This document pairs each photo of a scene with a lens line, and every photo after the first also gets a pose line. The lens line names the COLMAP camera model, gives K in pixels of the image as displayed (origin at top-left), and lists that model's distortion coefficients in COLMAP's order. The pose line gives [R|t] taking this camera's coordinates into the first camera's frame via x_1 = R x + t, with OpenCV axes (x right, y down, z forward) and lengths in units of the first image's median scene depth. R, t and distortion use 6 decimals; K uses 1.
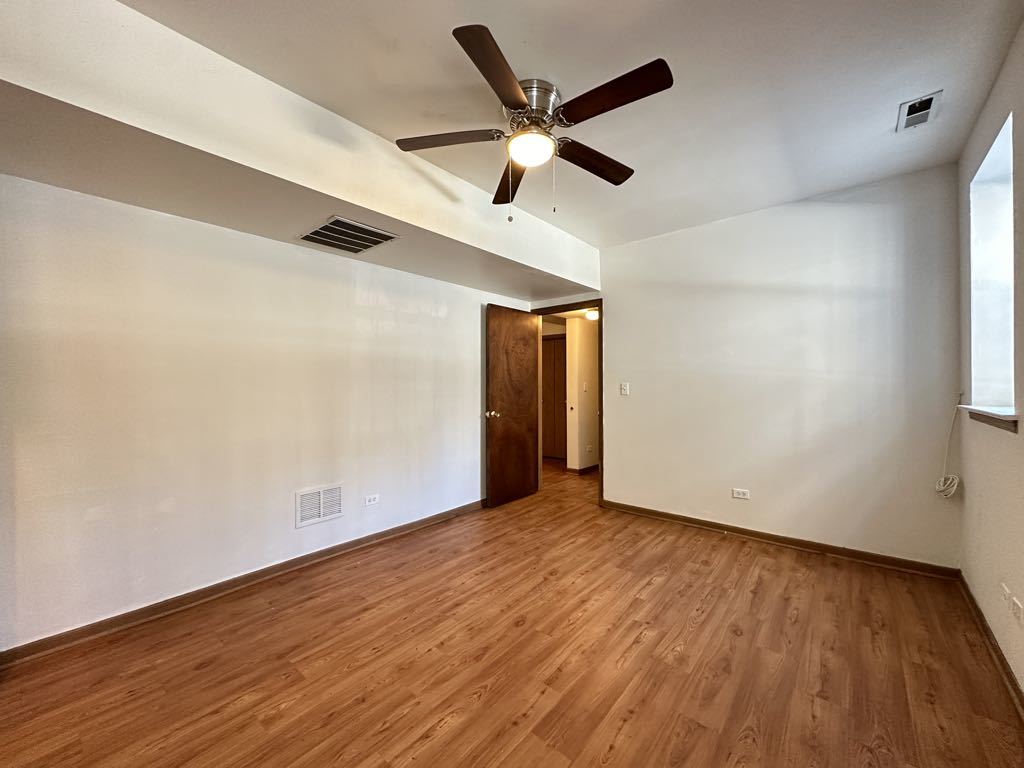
lens RADIAL K [[408.0, 0, 512.0], [0, 408.0, 384.0], [0, 0, 1]] dist [-0.003093, 0.000168]
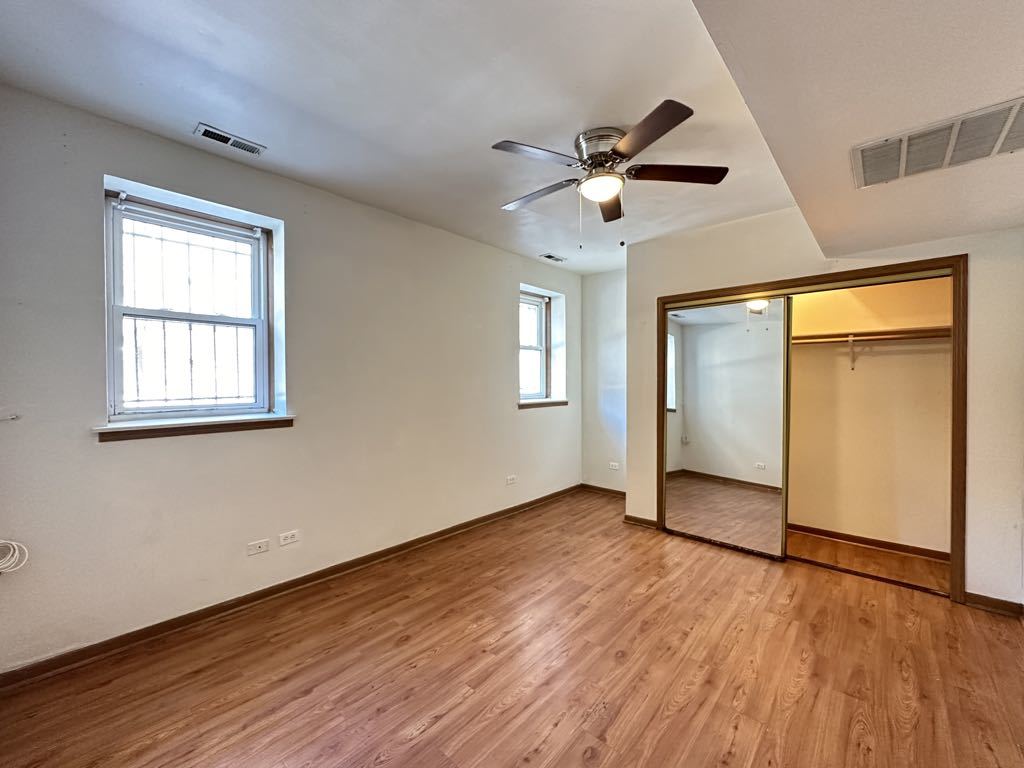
lens RADIAL K [[408.0, 0, 512.0], [0, 408.0, 384.0], [0, 0, 1]] dist [-0.003093, 0.000168]
pose [[-0.999213, 0.005039, 0.039345, 0.196576], [0.005457, 0.999930, 0.010529, -0.038421], [-0.039289, 0.010736, -0.999170, 1.673462]]
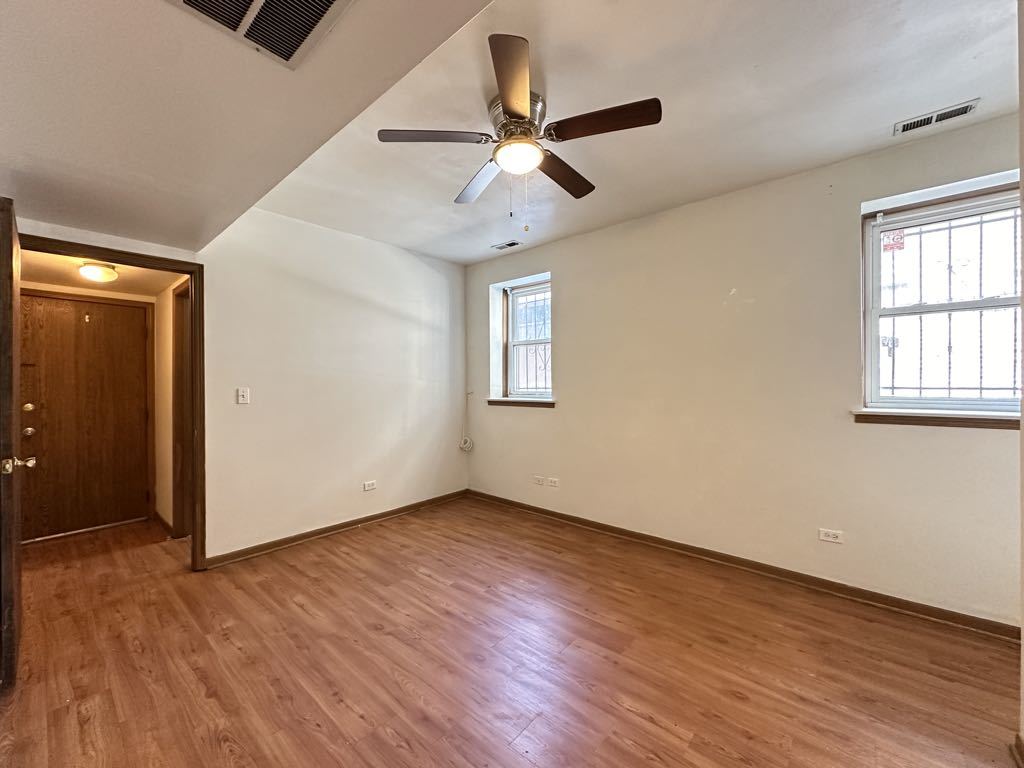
lens RADIAL K [[408.0, 0, 512.0], [0, 408.0, 384.0], [0, 0, 1]] dist [-0.003093, 0.000168]
pose [[0.012056, 0.003018, 0.999923, -0.753831], [0.006744, 0.999972, -0.003099, -0.007492], [-0.999905, 0.006781, 0.012035, 0.789157]]
